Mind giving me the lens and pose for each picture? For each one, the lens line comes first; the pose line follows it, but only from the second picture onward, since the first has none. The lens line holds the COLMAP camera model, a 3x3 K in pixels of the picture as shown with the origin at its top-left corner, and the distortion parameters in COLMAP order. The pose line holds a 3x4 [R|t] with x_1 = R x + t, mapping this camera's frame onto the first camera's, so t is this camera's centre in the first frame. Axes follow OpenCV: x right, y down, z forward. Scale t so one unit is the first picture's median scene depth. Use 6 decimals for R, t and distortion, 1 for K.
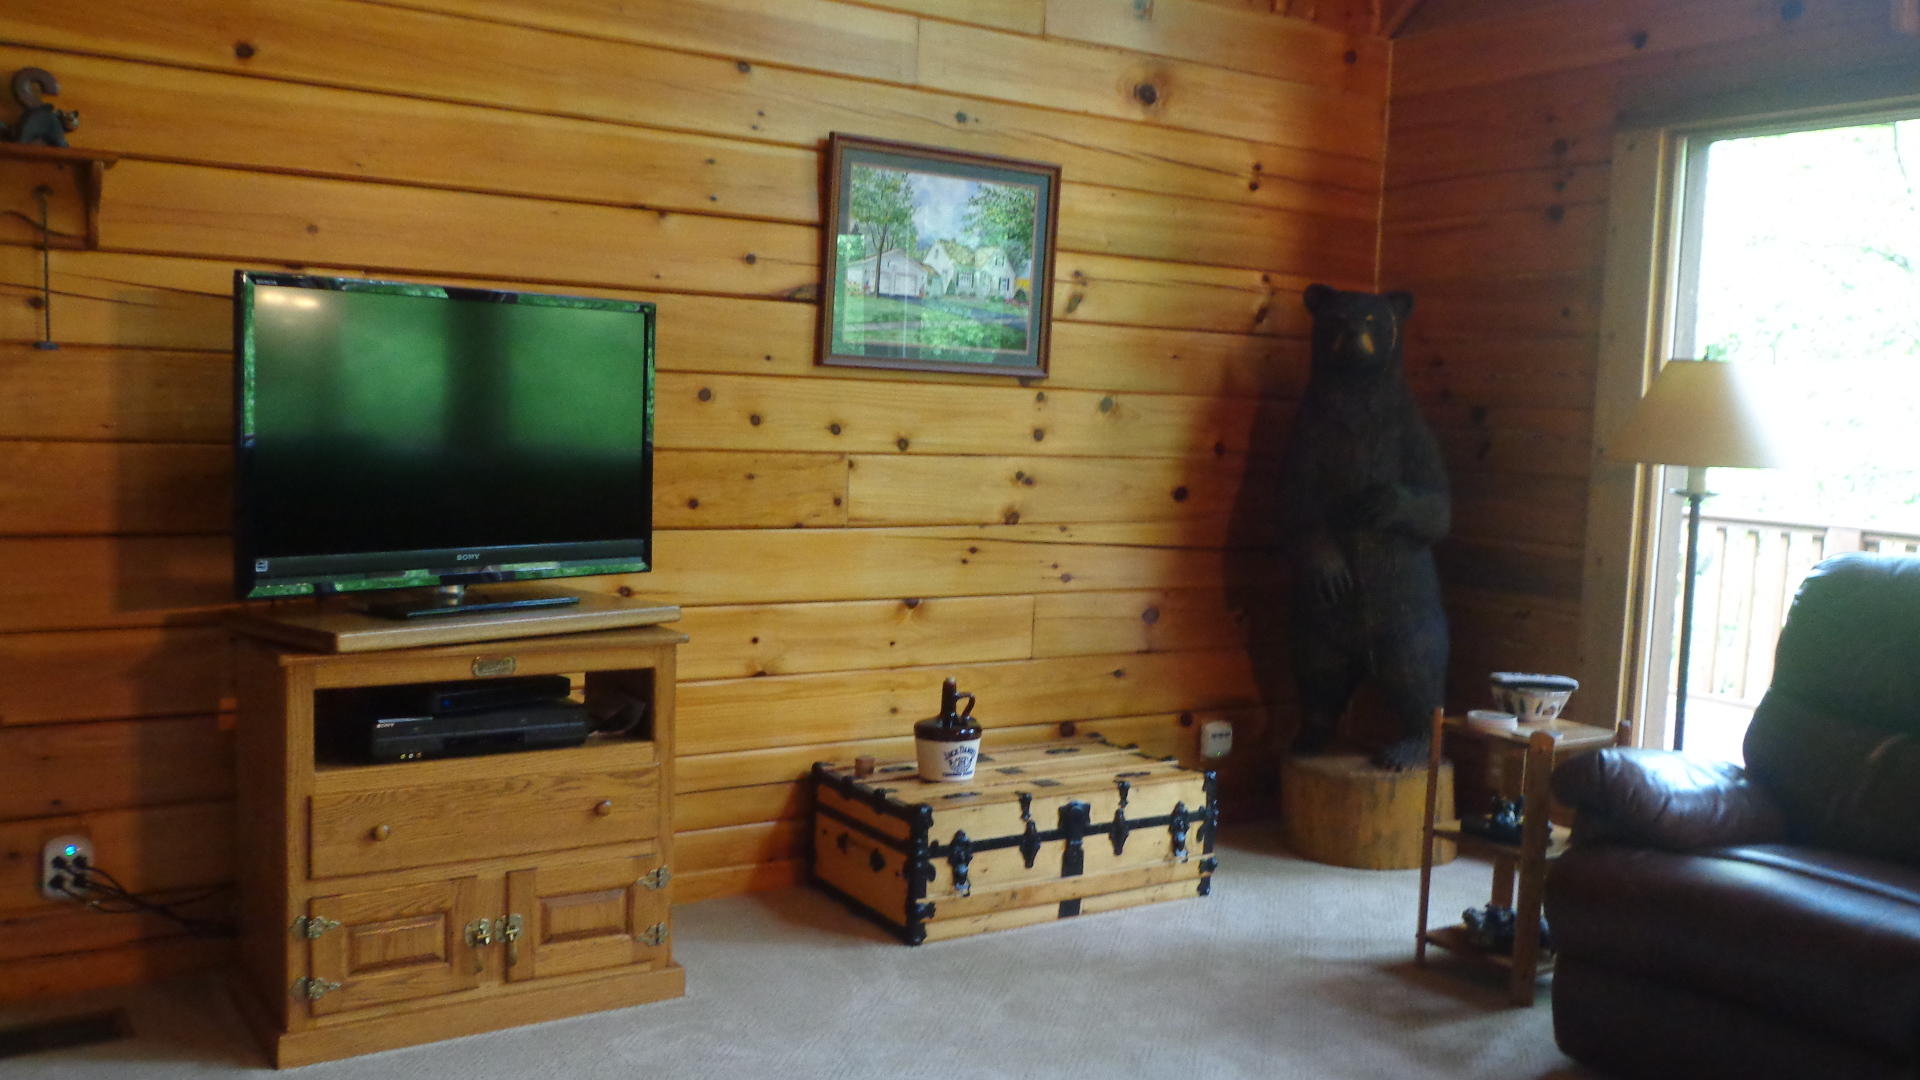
lens RADIAL K [[1697.2, 0, 966.8], [0, 1697.2, 530.0], [0, 0, 1]] dist [-0.015111, 0.033813]
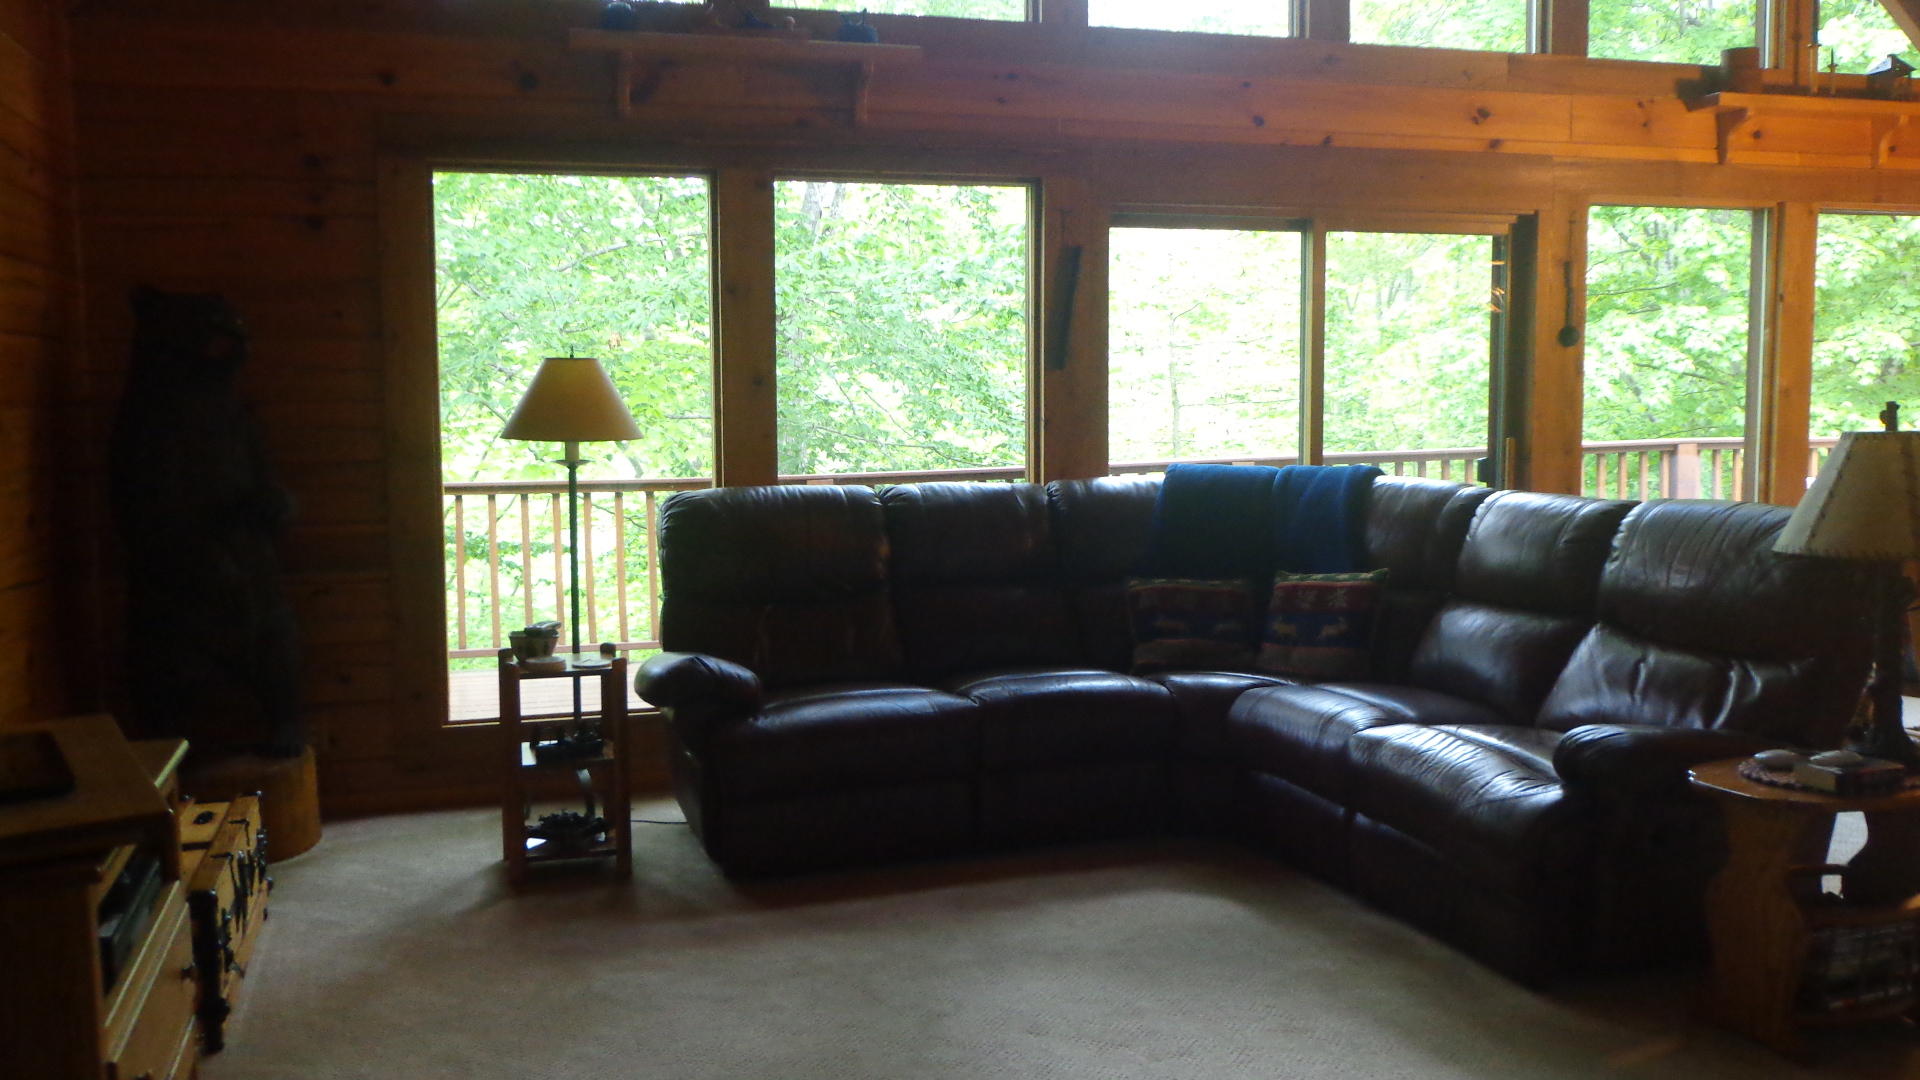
lens RADIAL K [[1697.2, 0, 966.9], [0, 1697.2, 550.3], [0, 0, 1]] dist [-0.015111, 0.033813]
pose [[0.275659, -0.133263, 0.951973, -0.690936], [0.100730, 0.988896, 0.109263, -0.063258], [-0.955963, 0.065773, 0.286021, 0.343251]]
